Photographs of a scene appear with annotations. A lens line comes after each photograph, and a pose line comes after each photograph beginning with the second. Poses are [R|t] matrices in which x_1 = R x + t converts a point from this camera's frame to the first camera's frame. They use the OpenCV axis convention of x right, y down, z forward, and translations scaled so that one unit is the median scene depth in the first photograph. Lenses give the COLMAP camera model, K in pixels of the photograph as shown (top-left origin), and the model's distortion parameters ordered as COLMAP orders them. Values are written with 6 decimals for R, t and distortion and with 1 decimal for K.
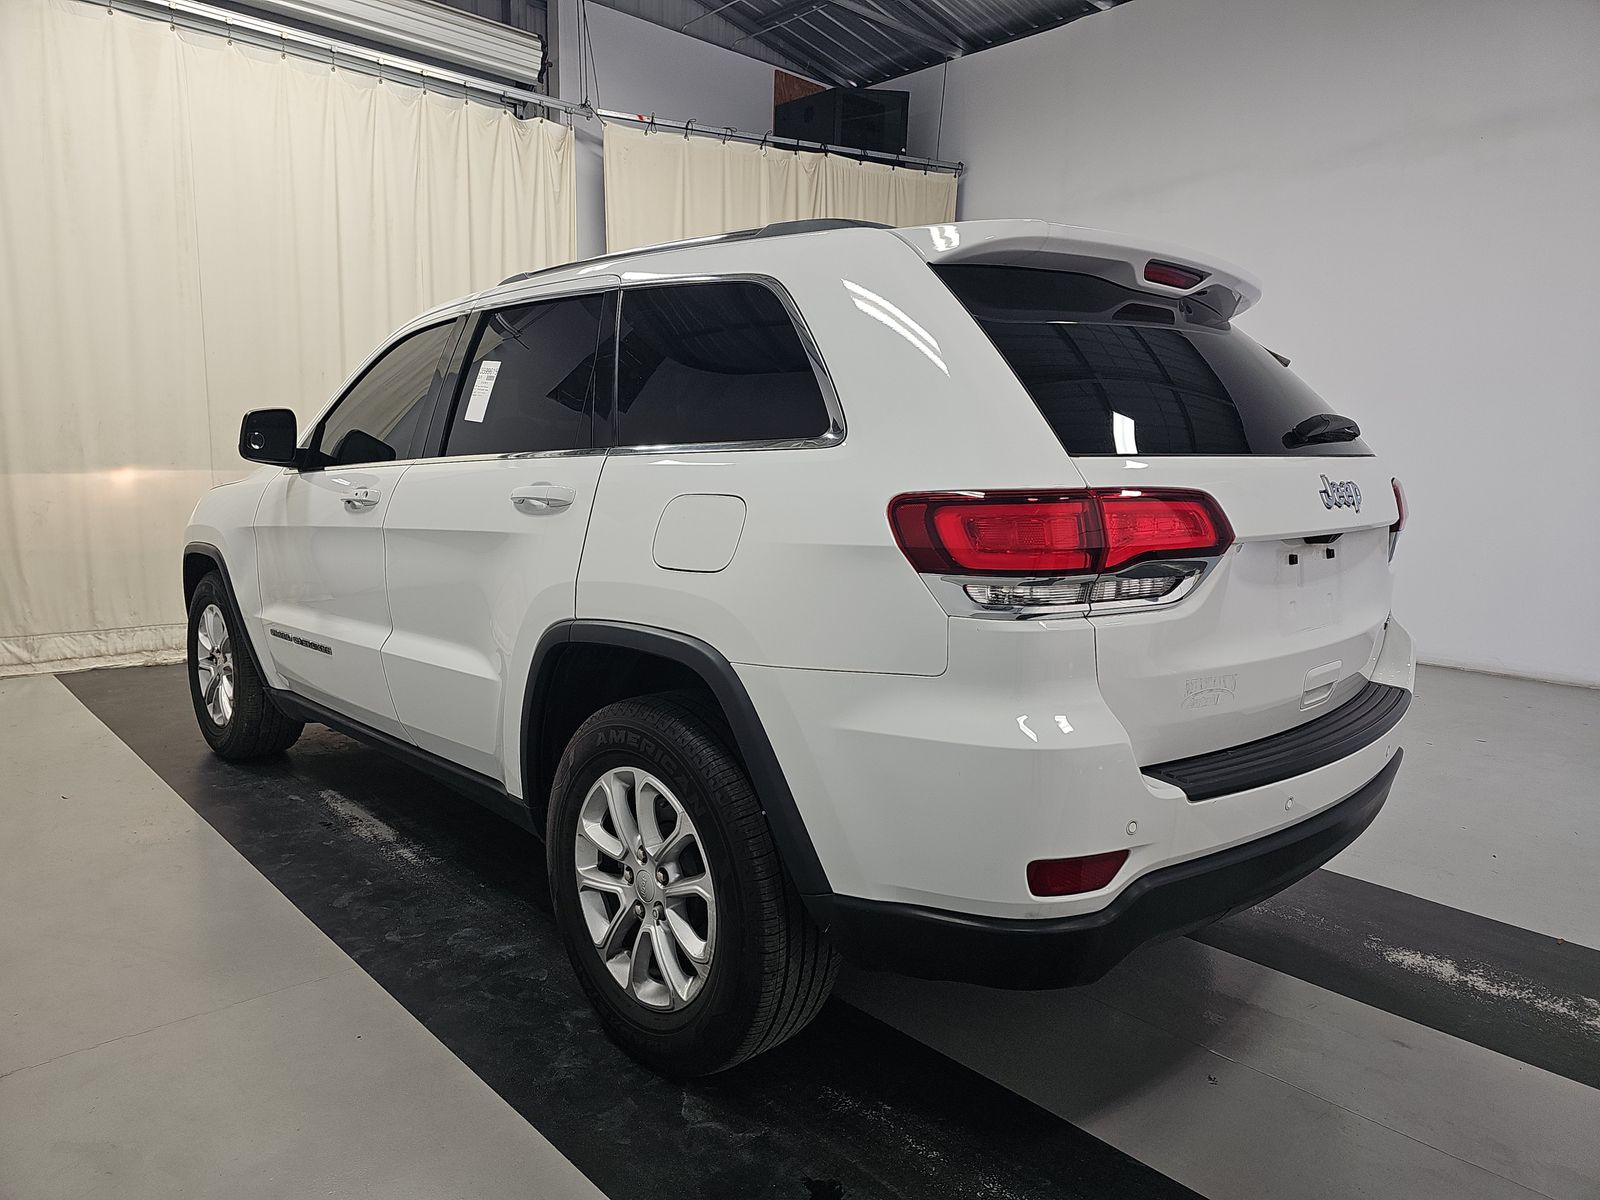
lens RADIAL K [[1053.5, 0, 800.0], [0, 1053.5, 600.0], [0, 0, 1]] dist [0.029630, -0.033491]
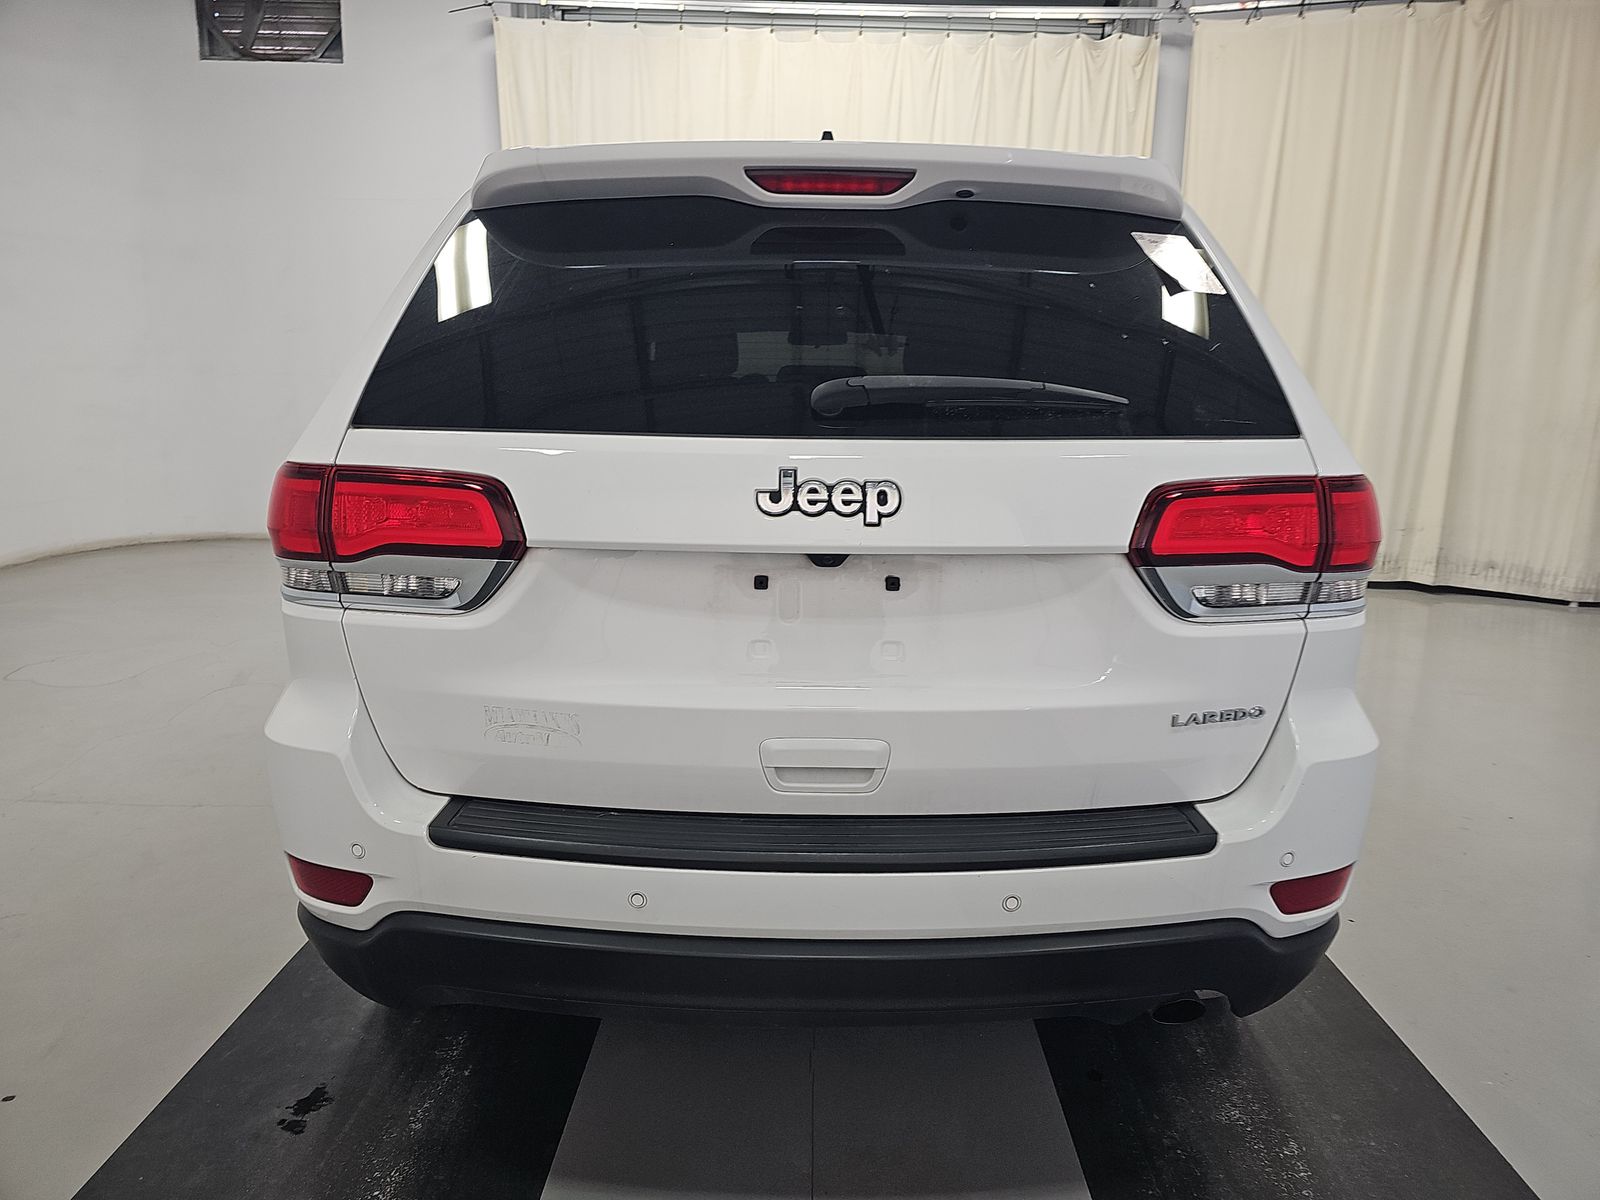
lens RADIAL K [[1053.5, 0, 800.0], [0, 1053.5, 600.0], [0, 0, 1]] dist [0.029630, -0.033491]
pose [[0.733421, 0.131320, -0.666970, 0.875294], [-0.092282, 0.991314, 0.093704, -0.086660], [0.673482, -0.007175, 0.739169, 0.442296]]
